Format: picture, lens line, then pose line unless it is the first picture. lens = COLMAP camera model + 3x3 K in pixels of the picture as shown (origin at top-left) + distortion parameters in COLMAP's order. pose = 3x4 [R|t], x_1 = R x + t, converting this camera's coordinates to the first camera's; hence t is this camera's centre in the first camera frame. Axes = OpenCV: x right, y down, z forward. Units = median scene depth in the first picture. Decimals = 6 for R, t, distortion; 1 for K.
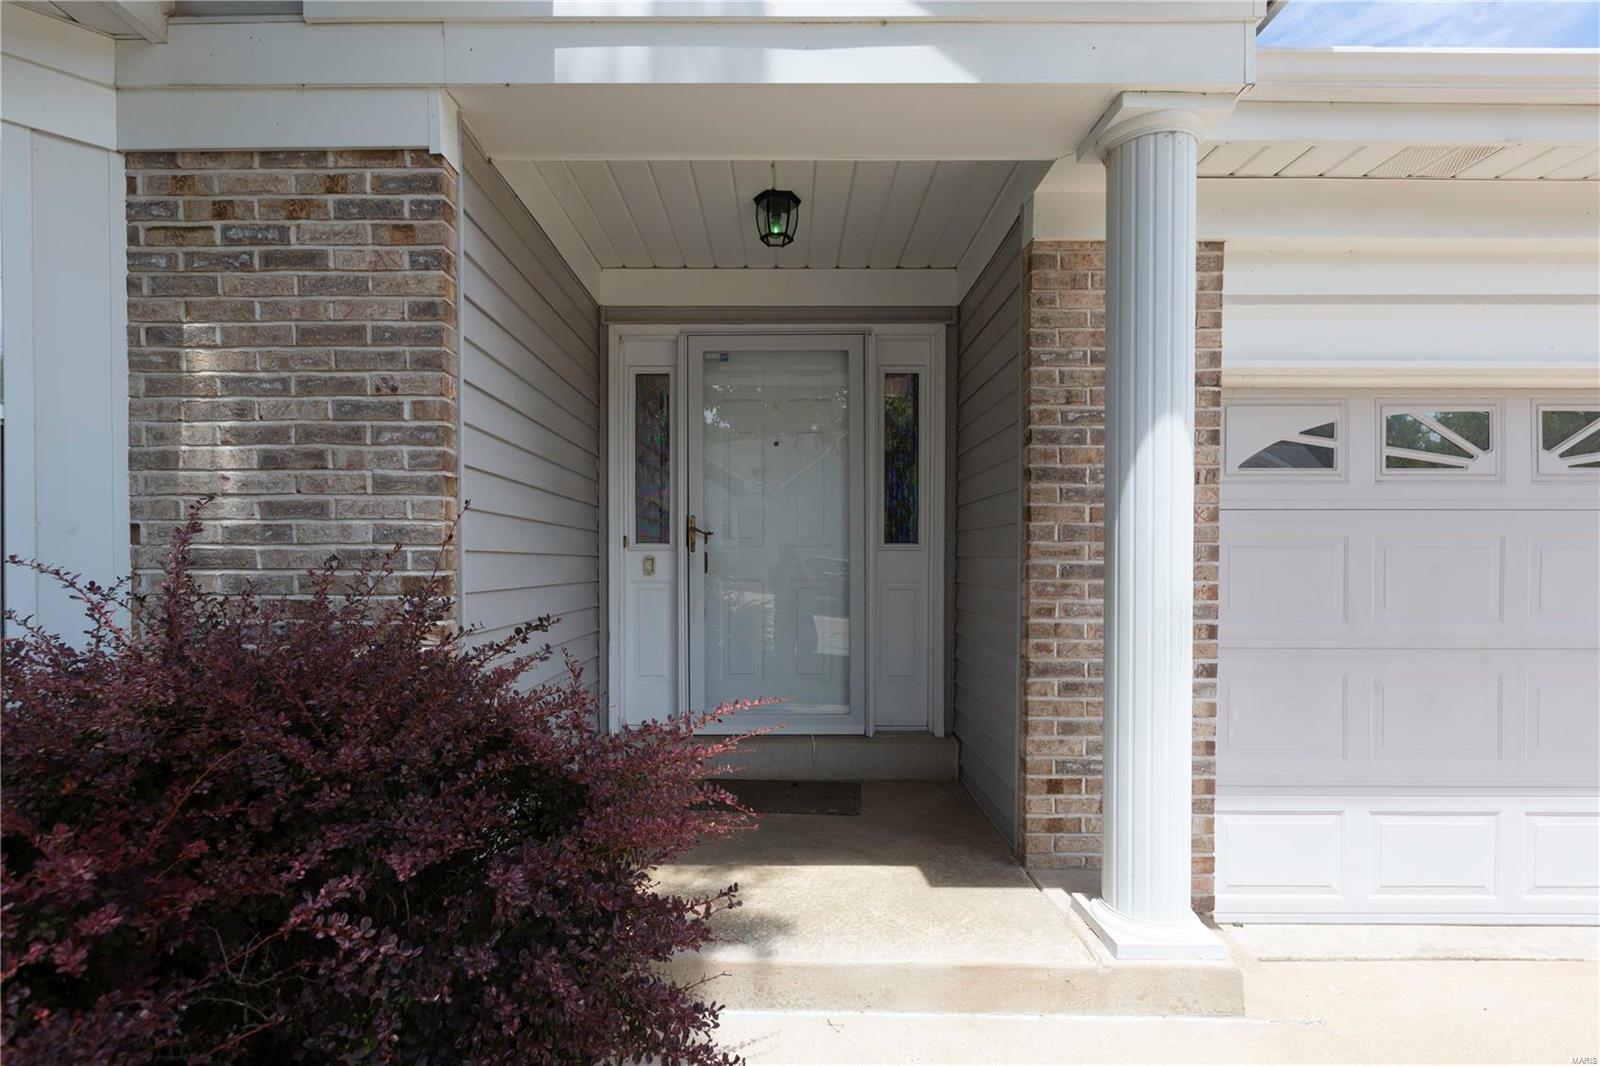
lens RADIAL K [[787.8, 0, 796.2], [0, 787.8, 545.7], [0, 0, 1]] dist [0.001313, 0.000170]
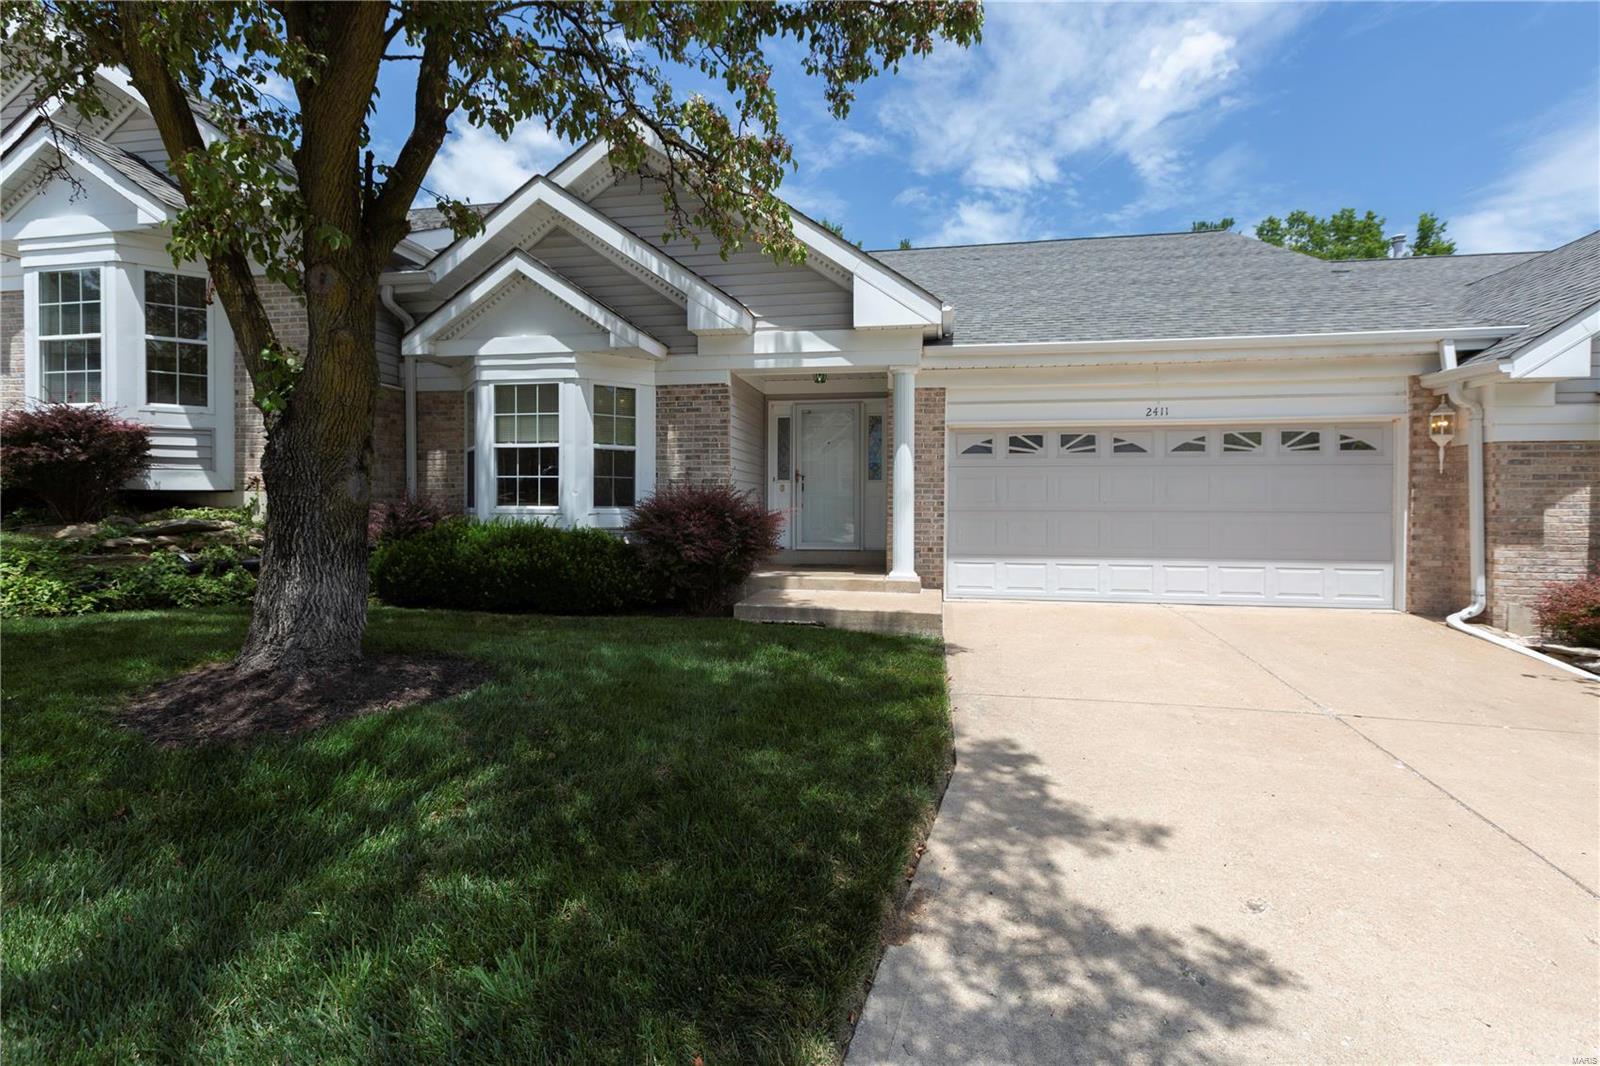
lens RADIAL K [[739.3, 0, 808.3], [0, 739.3, 489.4], [0, 0, 1]] dist [-0.000100, 0.000000]
pose [[0.981656, -0.001533, -0.190656, 0.708262], [-0.000570, 0.999940, -0.010976, 0.104046], [0.190661, 0.010883, 0.981596, -2.725560]]
